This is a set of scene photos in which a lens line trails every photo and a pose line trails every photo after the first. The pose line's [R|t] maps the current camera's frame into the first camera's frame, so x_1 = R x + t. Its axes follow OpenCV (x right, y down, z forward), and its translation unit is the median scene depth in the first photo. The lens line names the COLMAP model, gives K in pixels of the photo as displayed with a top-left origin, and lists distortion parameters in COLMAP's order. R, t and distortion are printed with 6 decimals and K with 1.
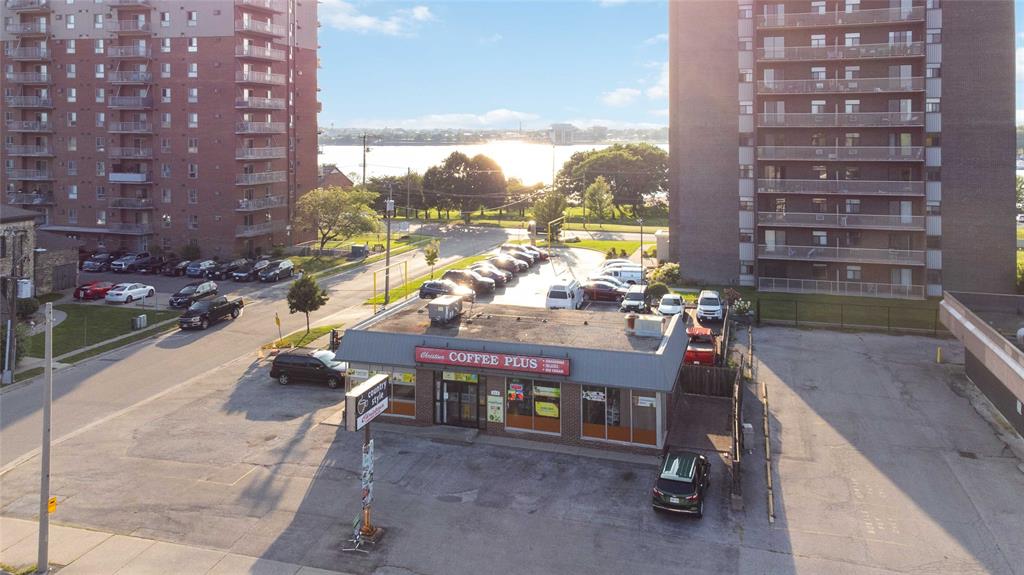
lens RADIAL K [[788.0, 0, 497.9], [0, 788.0, 130.0], [0, 0, 1]] dist [0.014207, 0.004432]
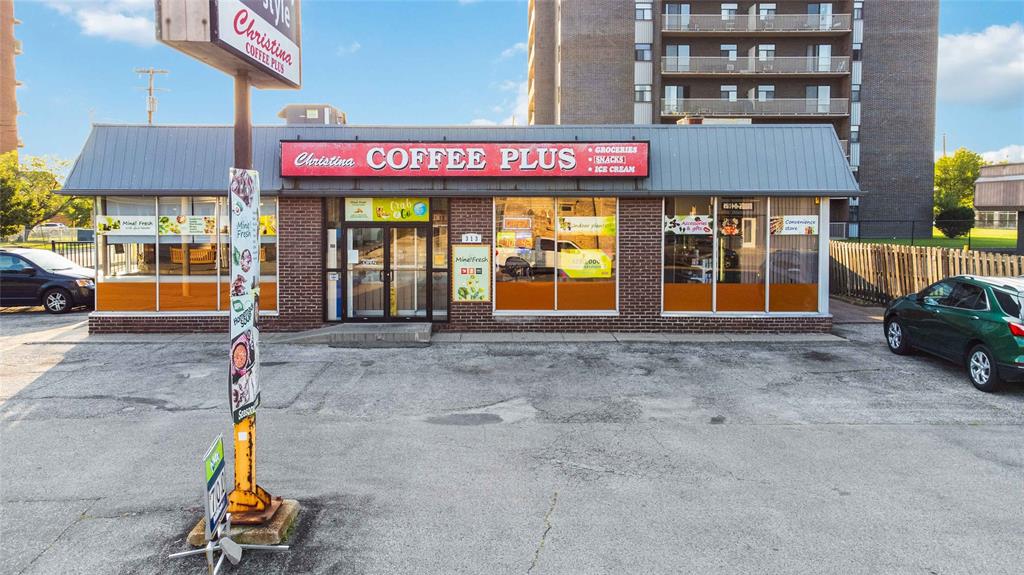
lens RADIAL K [[780.2, 0, 504.5], [0, 780.2, 237.0], [0, 0, 1]] dist [-0.005540, 0.122800]
pose [[0.947792, -0.008862, 0.318767, -0.080435], [-0.004712, 0.999115, 0.041786, 0.197342], [-0.318855, -0.041106, 0.946912, 0.358105]]
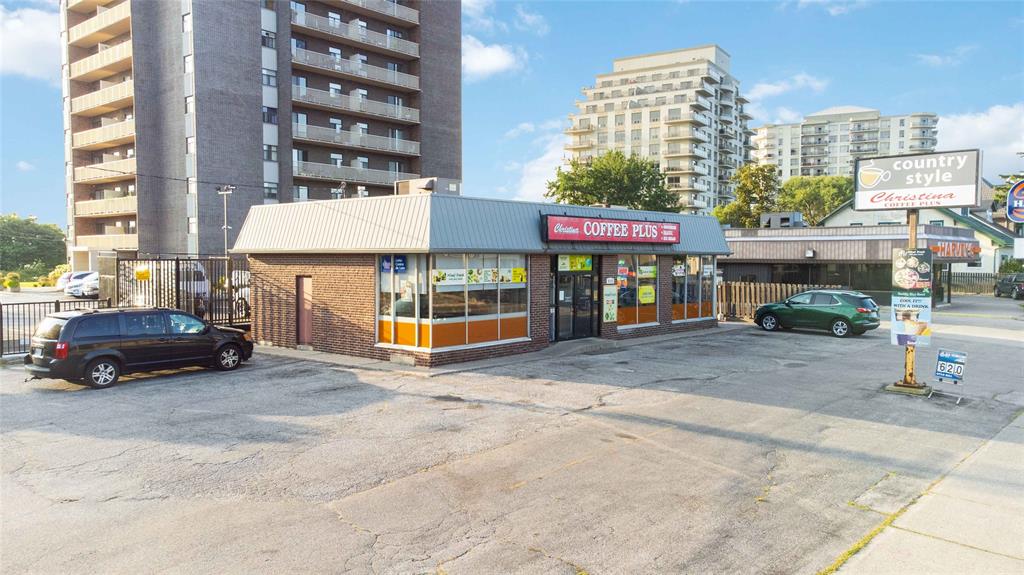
lens RADIAL K [[766.4, 0, 510.6], [0, 766.4, 288.5], [0, 0, 1]] dist [0.007598, 0.088116]
pose [[0.403200, -0.034279, 0.914470, -0.418539], [-0.006940, 0.999155, 0.040513, 0.196773], [-0.915086, -0.022681, 0.402621, 0.506520]]
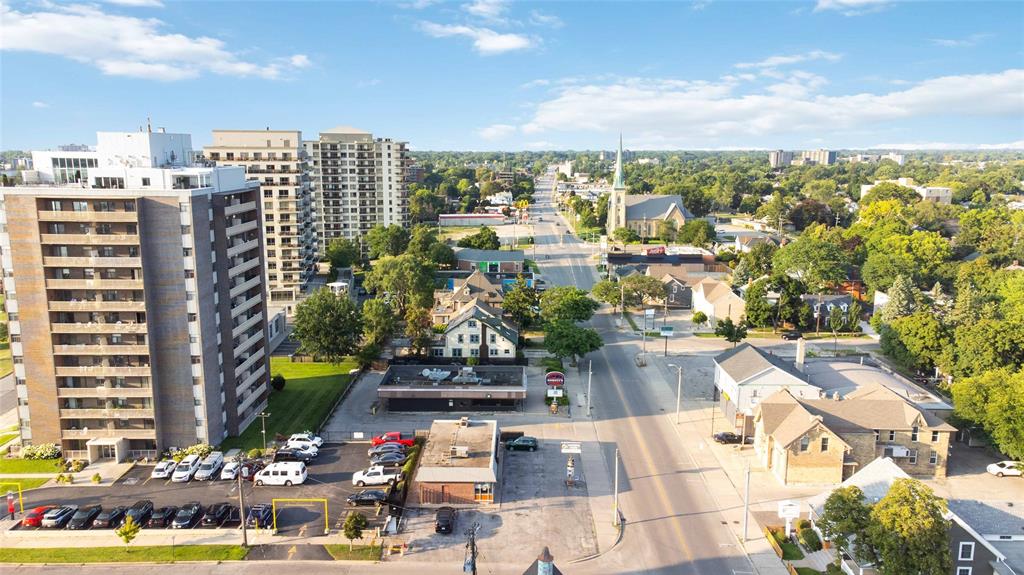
lens RADIAL K [[765.9, 0, 507.0], [0, 765.9, 287.8], [0, 0, 1]] dist [0.048225, 0.001712]
pose [[-0.290371, -0.173462, 0.941061, -1.506735], [-0.004114, 0.983650, 0.180043, -0.455556], [-0.956905, 0.048408, -0.286337, 1.061895]]
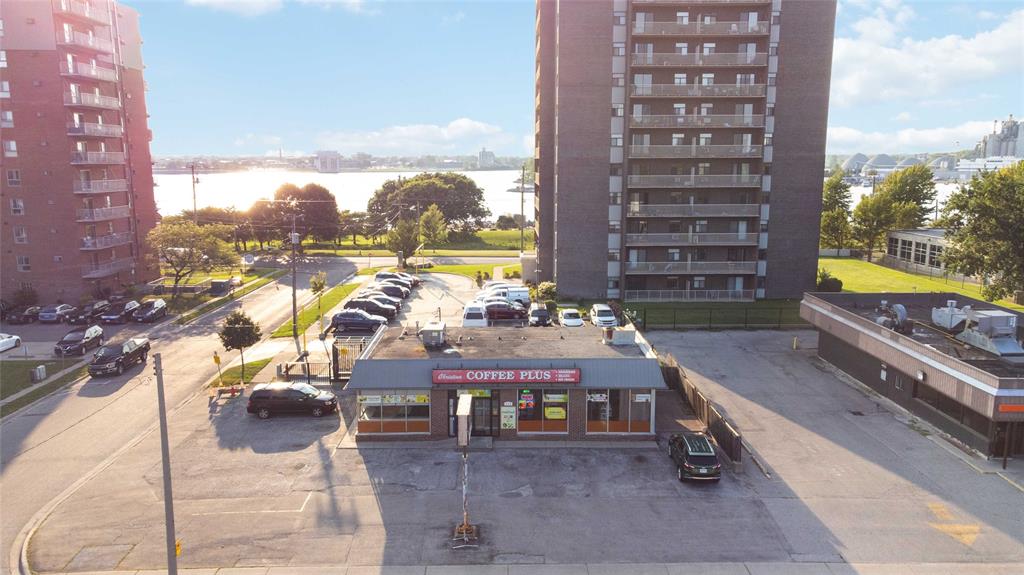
lens RADIAL K [[761.0, 0, 498.3], [0, 761.0, 288.2], [0, 0, 1]] dist [0.027640, 0.008651]
pose [[0.954229, -0.051493, 0.294611, -0.204052], [0.000932, 0.985574, 0.169242, -0.005910], [-0.299075, -0.161221, 0.940511, 0.012842]]
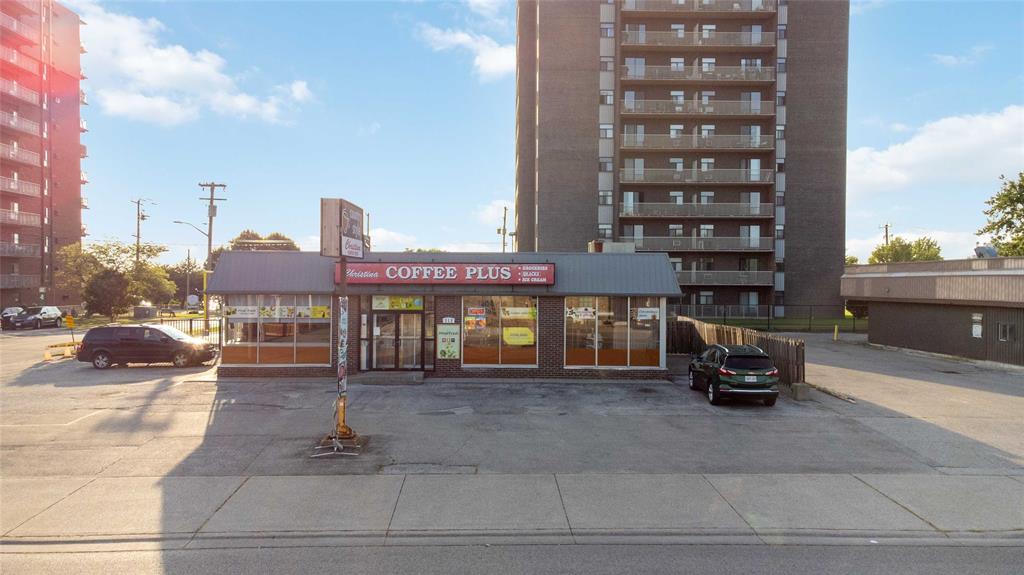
lens RADIAL K [[759.0, 0, 502.1], [0, 759.0, 286.9], [0, 0, 1]] dist [0.040070, 0.004050]
pose [[0.949820, 0.006833, 0.312721, -0.113317], [-0.010078, 0.999911, 0.008760, 0.185362], [-0.312634, -0.011472, 0.949805, 0.189116]]
